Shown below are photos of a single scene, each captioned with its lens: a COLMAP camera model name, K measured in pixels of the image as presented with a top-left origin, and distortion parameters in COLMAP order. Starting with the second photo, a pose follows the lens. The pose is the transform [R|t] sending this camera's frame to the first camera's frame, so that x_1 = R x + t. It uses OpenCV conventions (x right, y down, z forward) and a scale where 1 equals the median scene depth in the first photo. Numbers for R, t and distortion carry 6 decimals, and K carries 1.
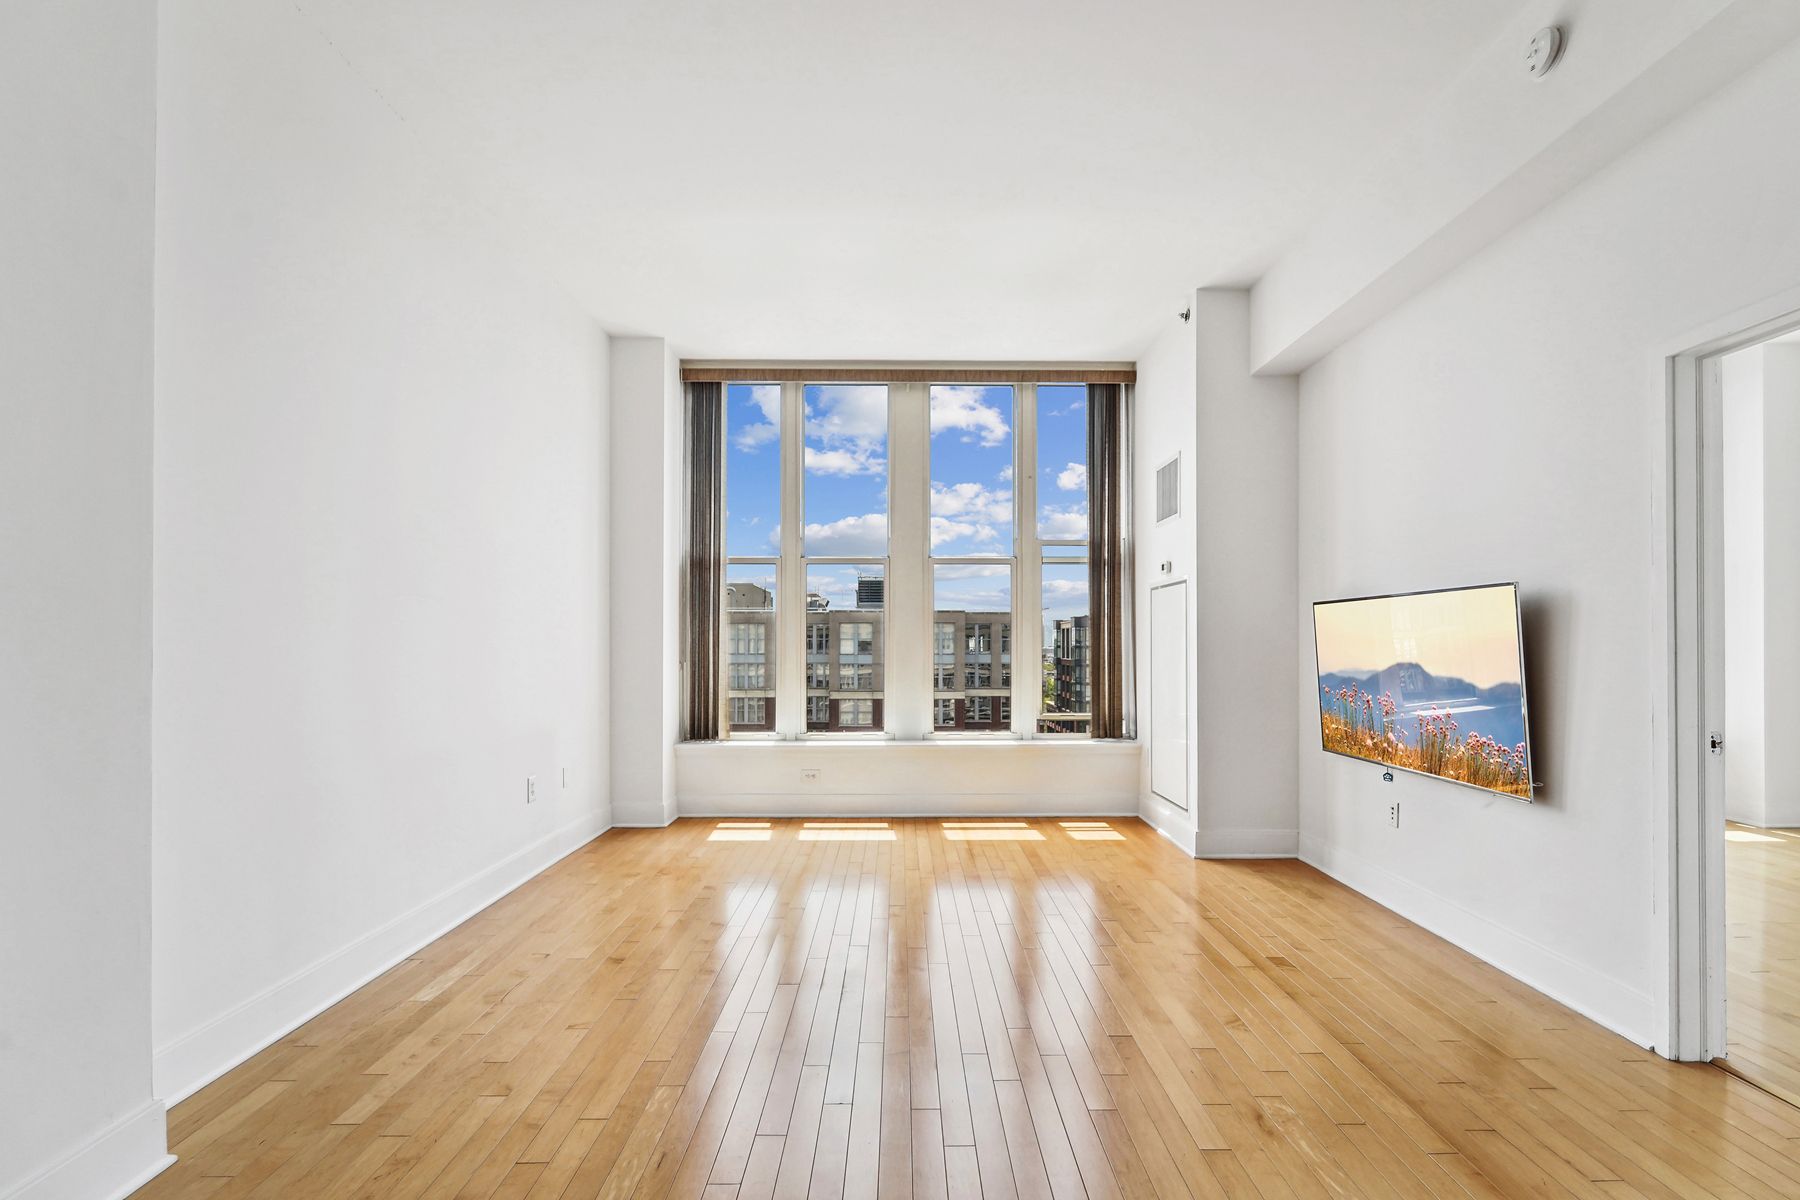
lens RADIAL K [[778.1, 0, 908.7], [0, 778.1, 644.5], [0, 0, 1]] dist [0.001419, -0.000088]
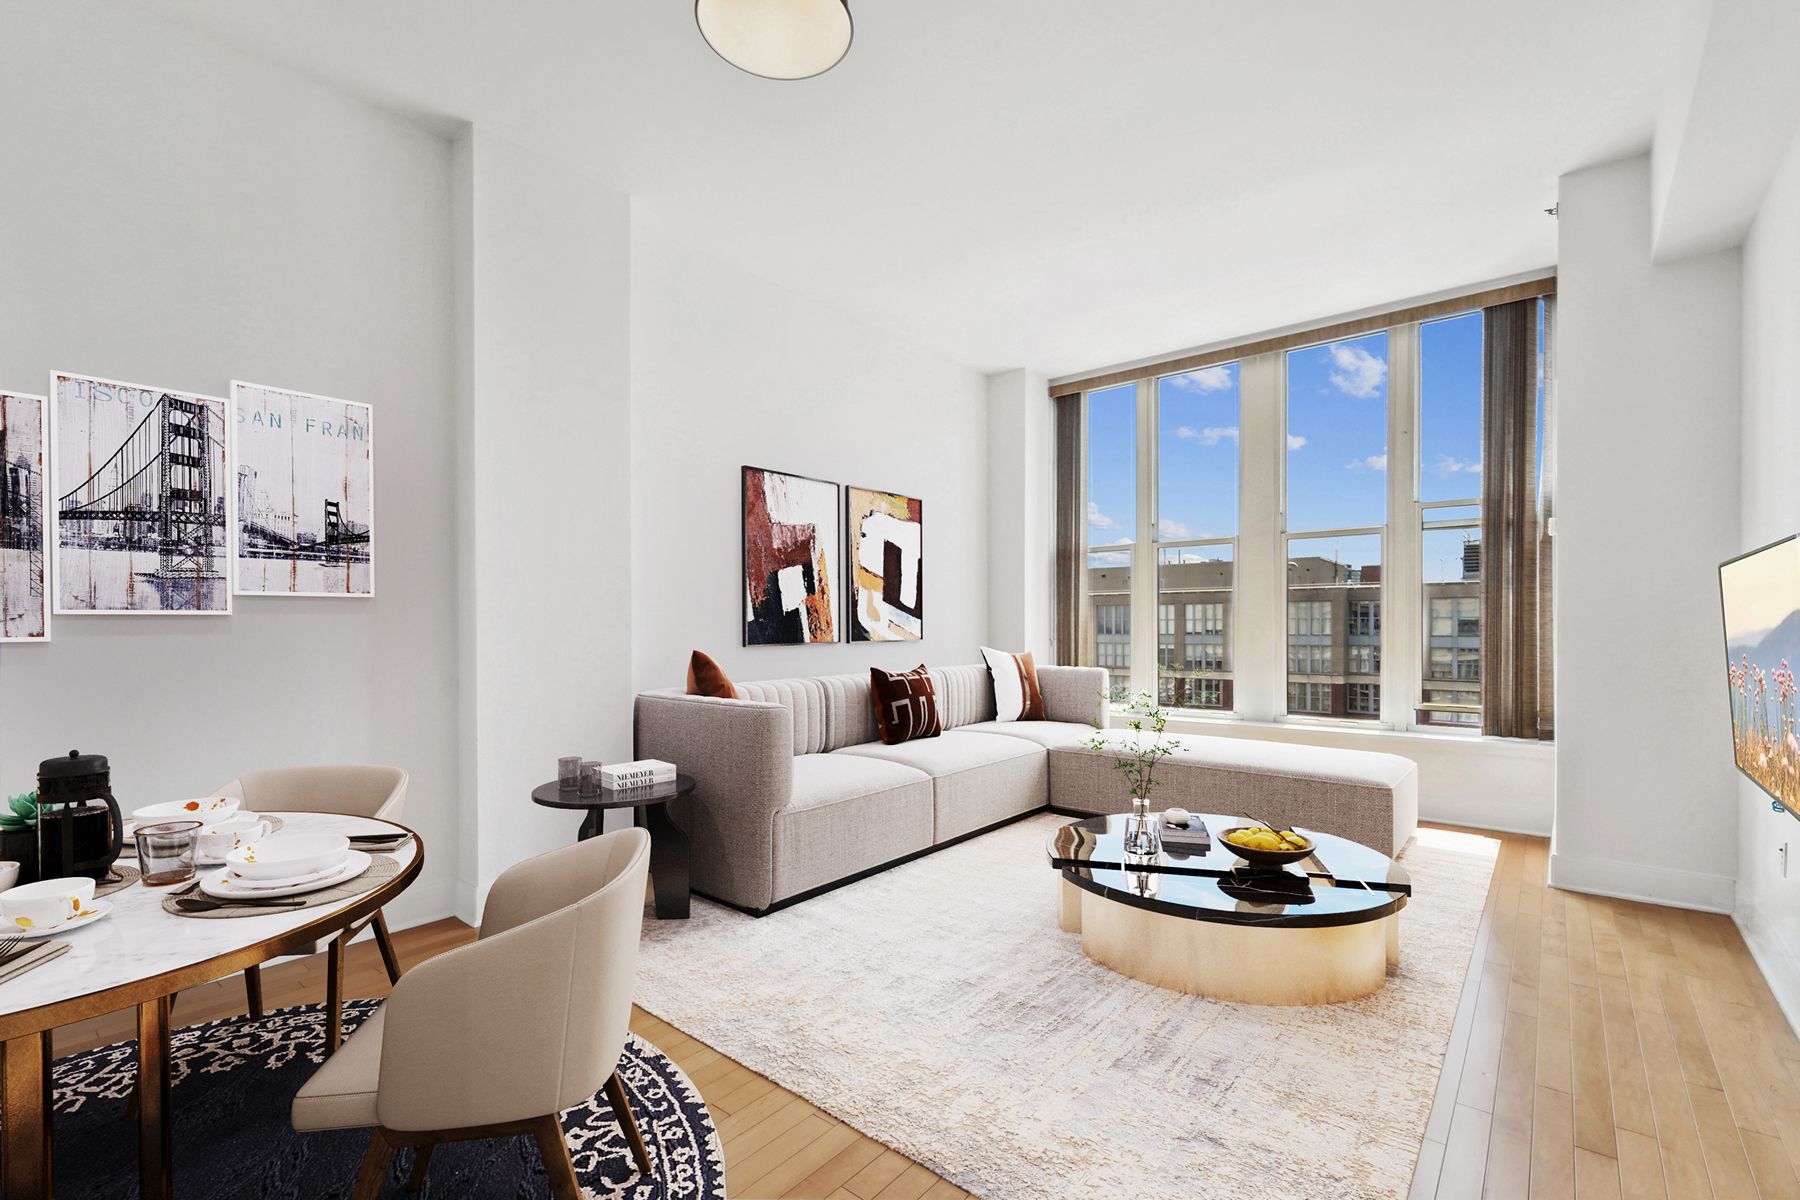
lens RADIAL K [[793.0, 0, 910.1], [0, 793.0, 633.9], [0, 0, 1]] dist [0.000322, 0.000116]
pose [[0.770510, 0.001559, -0.637427, 0.299851], [0.005237, 0.999948, 0.008776, 0.000993], [0.637407, -0.010100, 0.770461, -0.044137]]
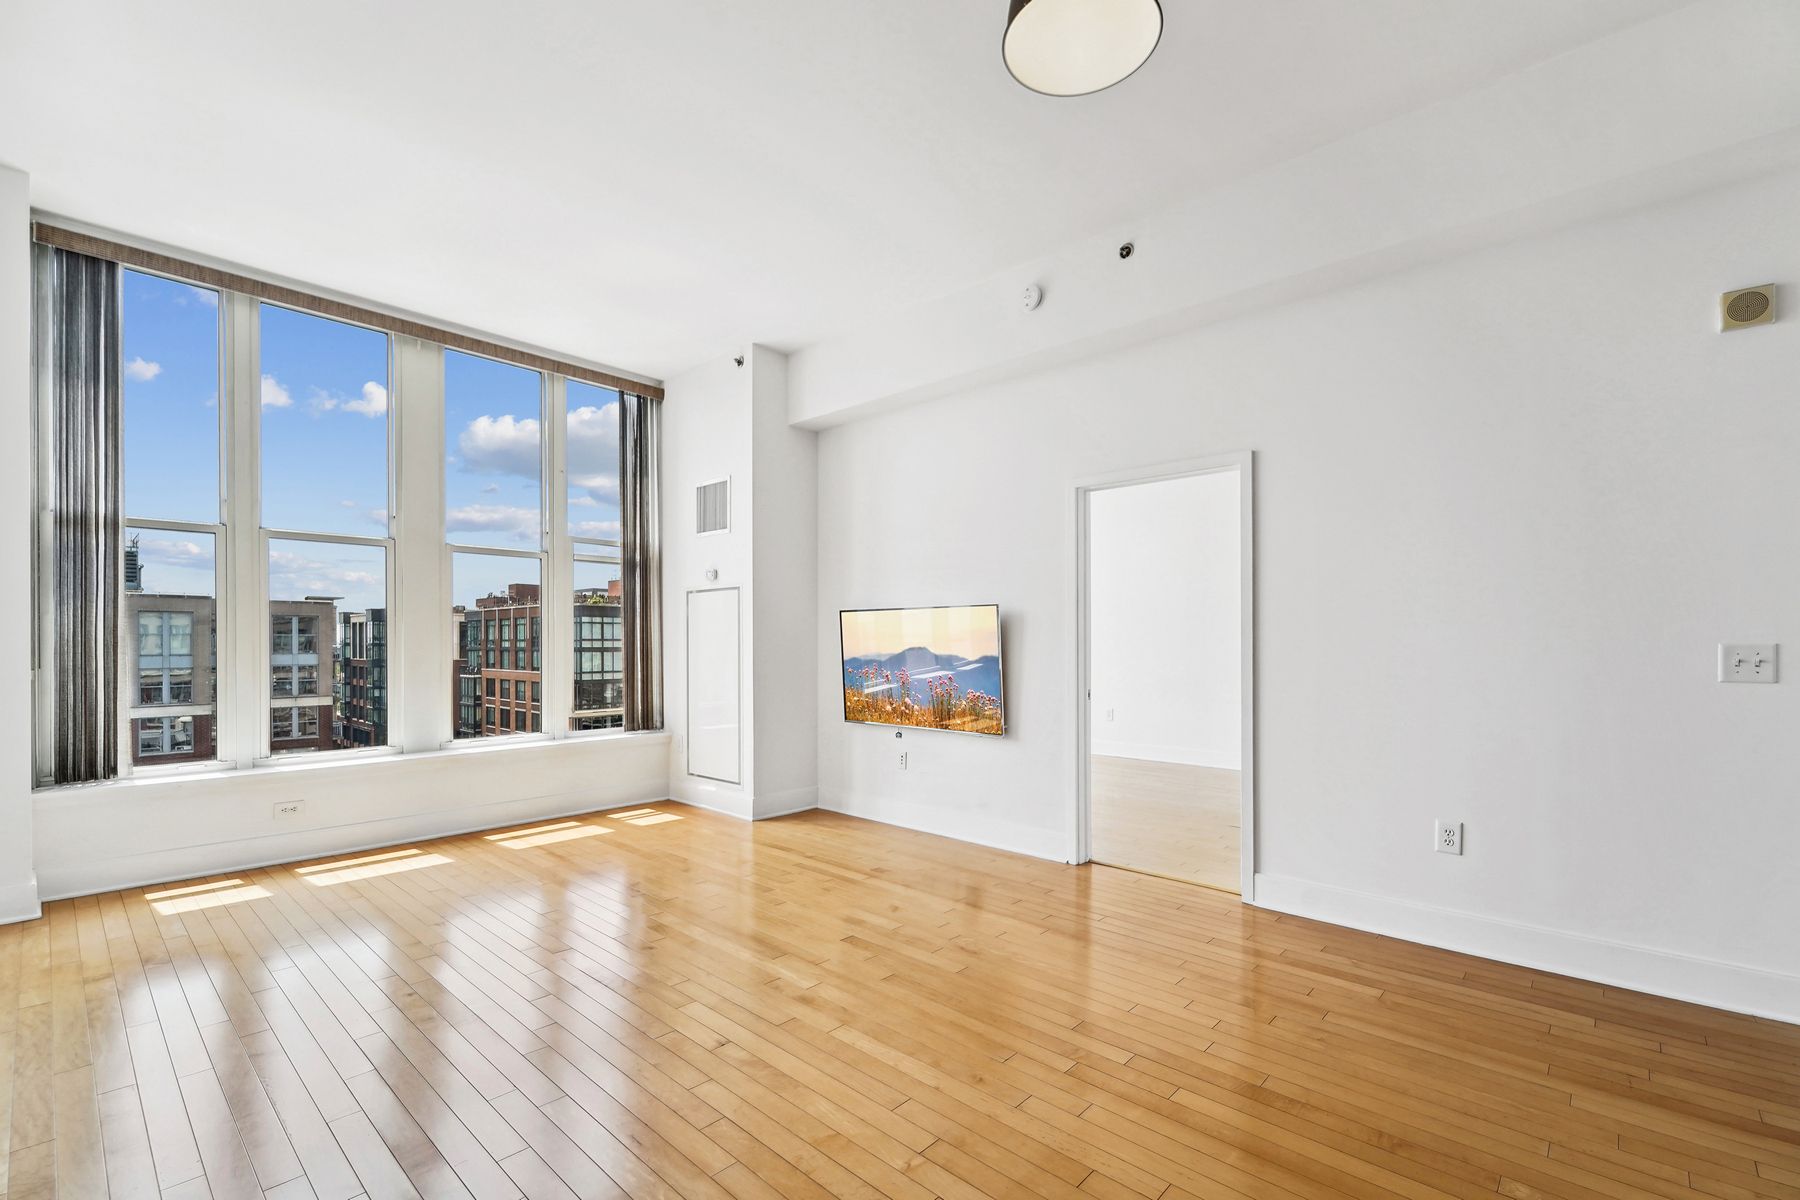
lens RADIAL K [[778.1, 0, 908.7], [0, 778.1, 644.5], [0, 0, 1]] dist [0.001419, -0.000088]
pose [[0.680881, -0.002040, 0.732392, -0.270605], [-0.000437, 0.999995, 0.003192, 0.000094], [-0.732394, -0.002494, 0.680876, 0.011002]]
